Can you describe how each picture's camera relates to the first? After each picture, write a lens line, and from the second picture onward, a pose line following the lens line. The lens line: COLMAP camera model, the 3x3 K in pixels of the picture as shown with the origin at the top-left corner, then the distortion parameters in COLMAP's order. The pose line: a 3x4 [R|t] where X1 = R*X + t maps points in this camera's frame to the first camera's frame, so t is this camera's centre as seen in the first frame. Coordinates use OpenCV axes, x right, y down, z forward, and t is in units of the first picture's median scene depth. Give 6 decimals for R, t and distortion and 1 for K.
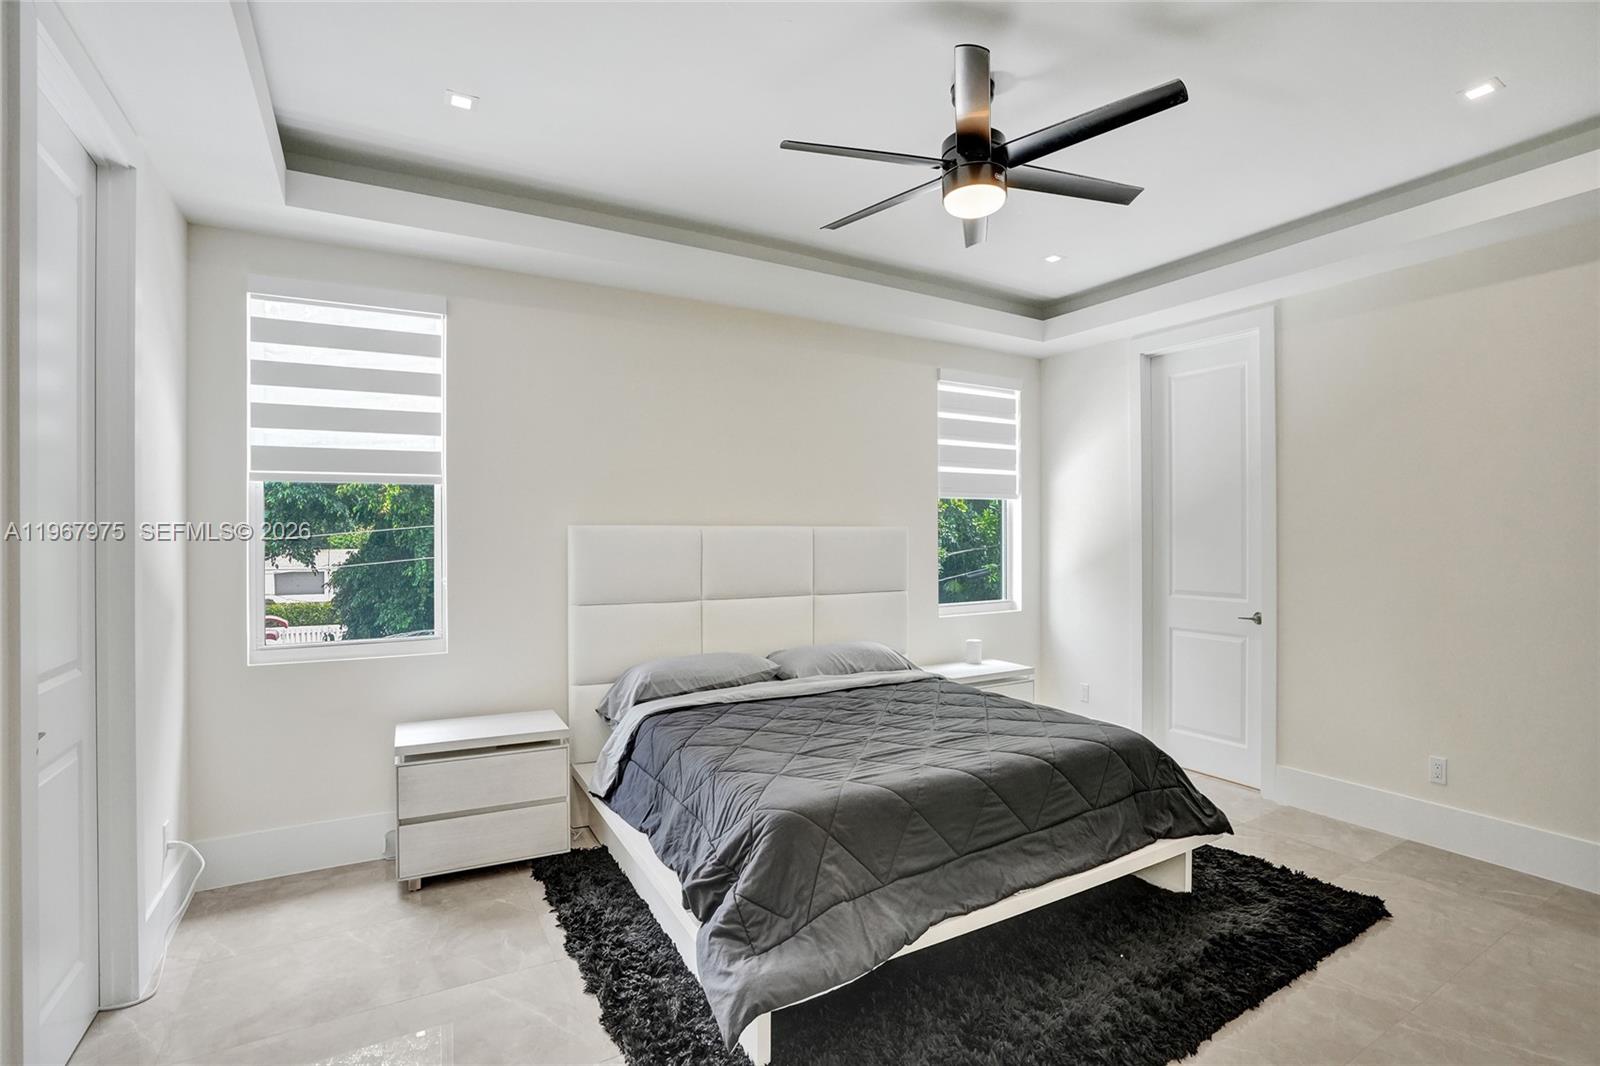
lens RADIAL K [[763.7, 0, 809.2], [0, 763.7, 532.7], [0, 0, 1]] dist [-0.062631, 0.021549]
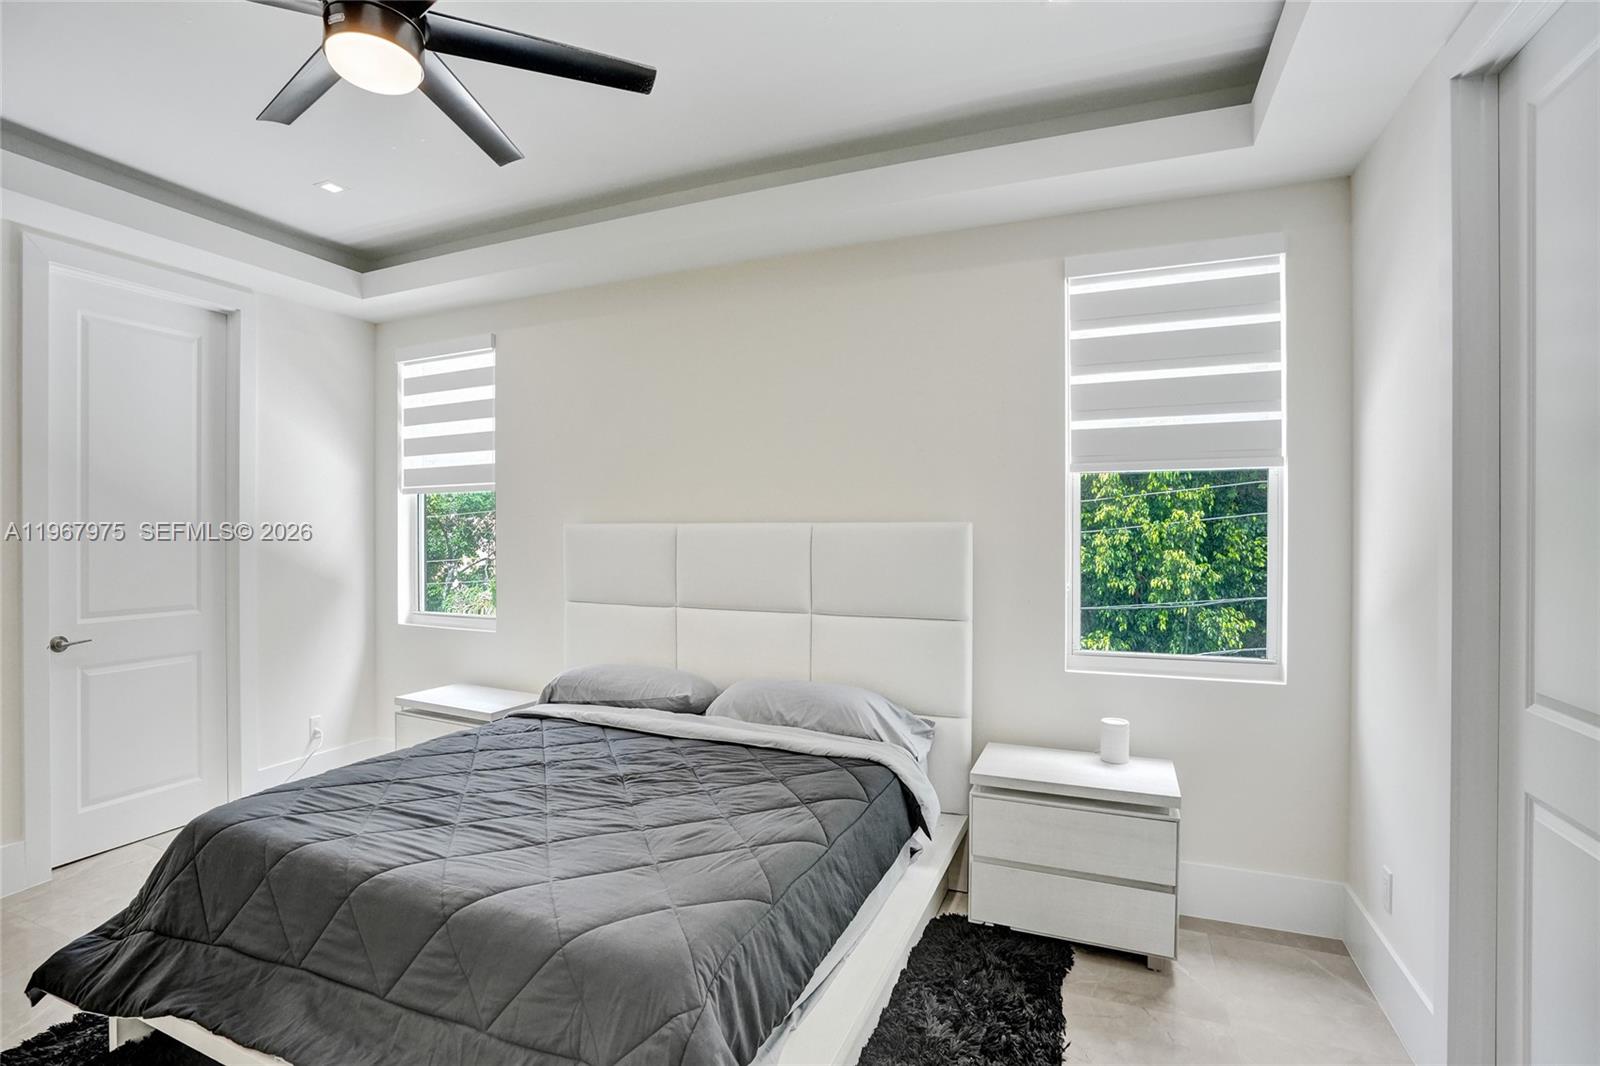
lens RADIAL K [[763.7, 0, 809.2], [0, 763.7, 532.7], [0, 0, 1]] dist [-0.062631, 0.021549]
pose [[0.585690, 0.006600, -0.810508, 0.665631], [0.001157, 0.999959, 0.008979, -0.005924], [0.810534, -0.006197, 0.585659, 0.602164]]
